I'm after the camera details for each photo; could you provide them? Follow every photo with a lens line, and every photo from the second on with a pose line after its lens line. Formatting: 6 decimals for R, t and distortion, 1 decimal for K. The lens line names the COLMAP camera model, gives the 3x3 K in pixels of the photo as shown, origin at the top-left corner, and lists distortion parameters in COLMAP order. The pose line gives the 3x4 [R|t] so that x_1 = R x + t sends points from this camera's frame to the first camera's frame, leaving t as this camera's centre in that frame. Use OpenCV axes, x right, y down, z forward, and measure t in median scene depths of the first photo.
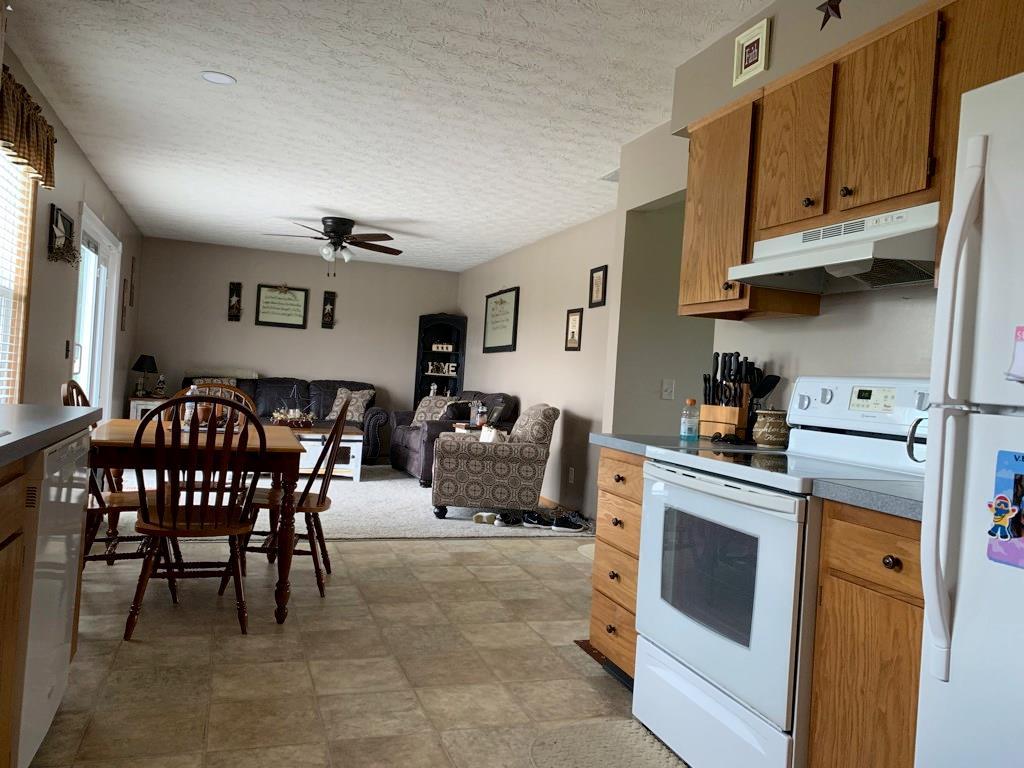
lens RADIAL K [[780.7, 0, 516.3], [0, 780.7, 387.3], [0, 0, 1]] dist [0.098399, -0.190243]
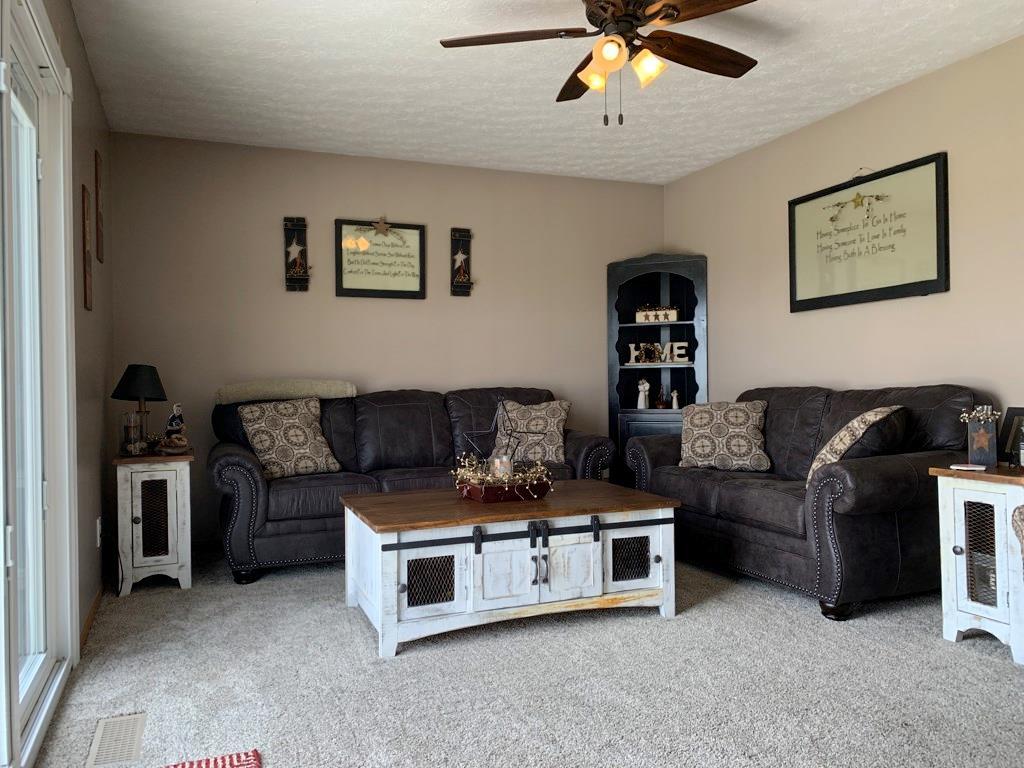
lens RADIAL K [[771.7, 0, 512.0], [0, 771.7, 384.0], [0, 0, 1]] dist [0.150640, -0.301328]
pose [[0.995794, -0.078399, 0.047404, -0.248802], [0.078518, 0.996912, -0.000651, -0.010364], [-0.047207, 0.004370, 0.998876, 0.479605]]
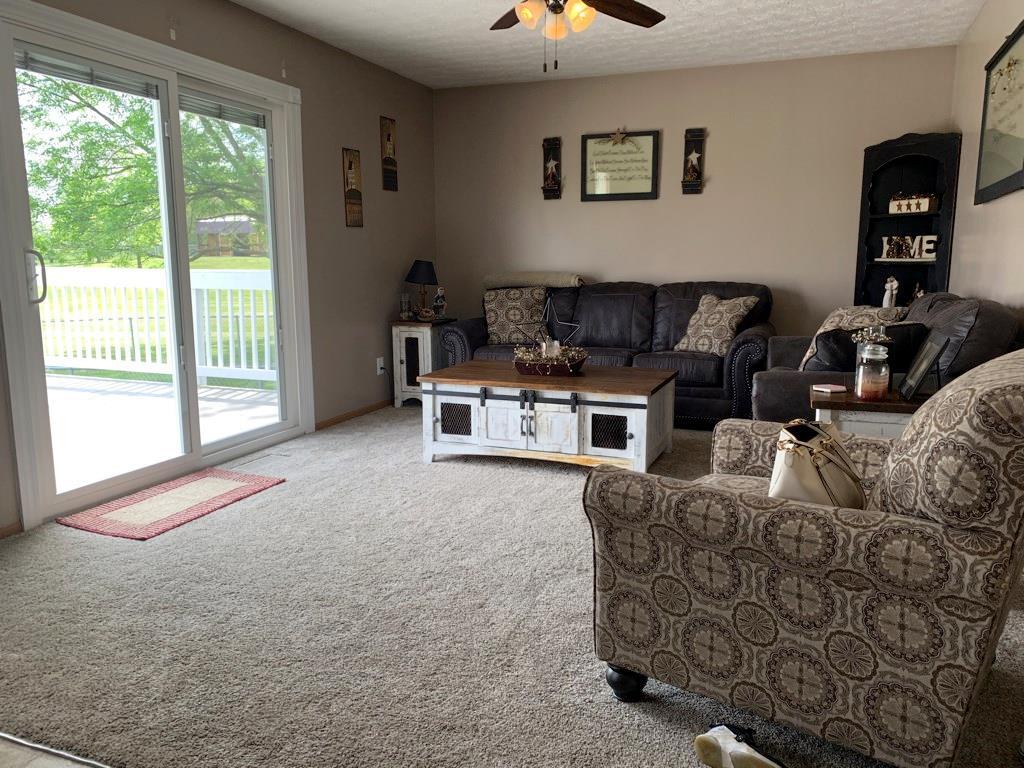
lens RADIAL K [[780.7, 0, 516.3], [0, 780.7, 387.3], [0, 0, 1]] dist [0.098399, -0.190243]
pose [[0.760567, 0.040942, -0.647967, 0.052389], [0.042602, 0.992712, 0.112729, -0.002798], [0.647860, -0.113343, 0.753280, 0.474724]]
